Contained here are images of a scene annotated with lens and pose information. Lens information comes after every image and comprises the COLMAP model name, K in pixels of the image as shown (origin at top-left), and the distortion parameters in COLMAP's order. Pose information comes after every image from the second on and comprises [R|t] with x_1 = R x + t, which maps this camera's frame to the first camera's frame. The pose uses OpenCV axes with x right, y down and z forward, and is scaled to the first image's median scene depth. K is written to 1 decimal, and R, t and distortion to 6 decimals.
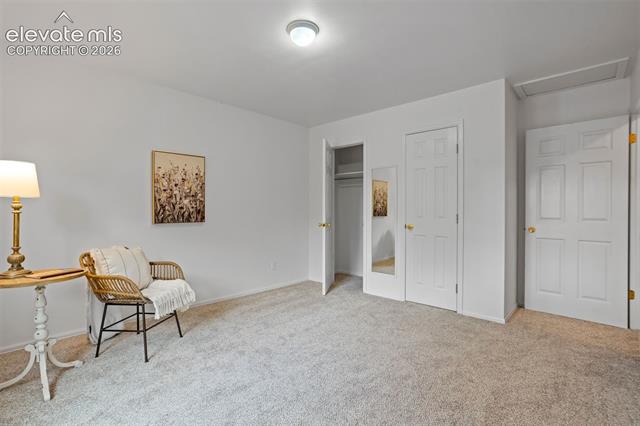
lens RADIAL K [[299.3, 0, 324.6], [0, 299.3, 210.7], [0, 0, 1]] dist [-0.032119, 0.017289]
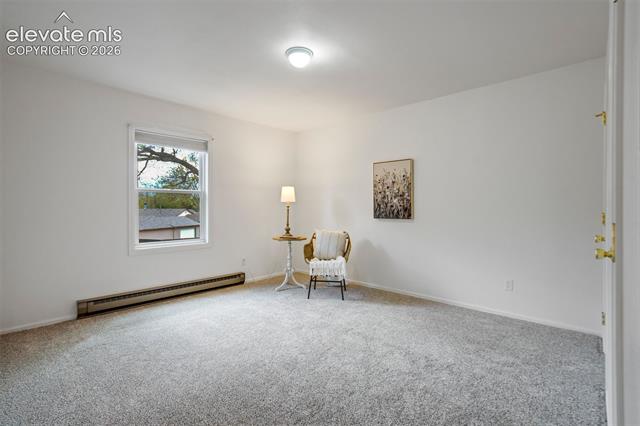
lens RADIAL K [[299.3, 0, 320.2], [0, 299.3, 209.0], [0, 0, 1]] dist [-0.032119, 0.017289]
pose [[0.001825, 0.006292, -0.999979, 0.732023], [-0.004656, 0.999969, 0.006283, -0.004270], [0.999987, 0.004645, 0.001854, 0.722138]]
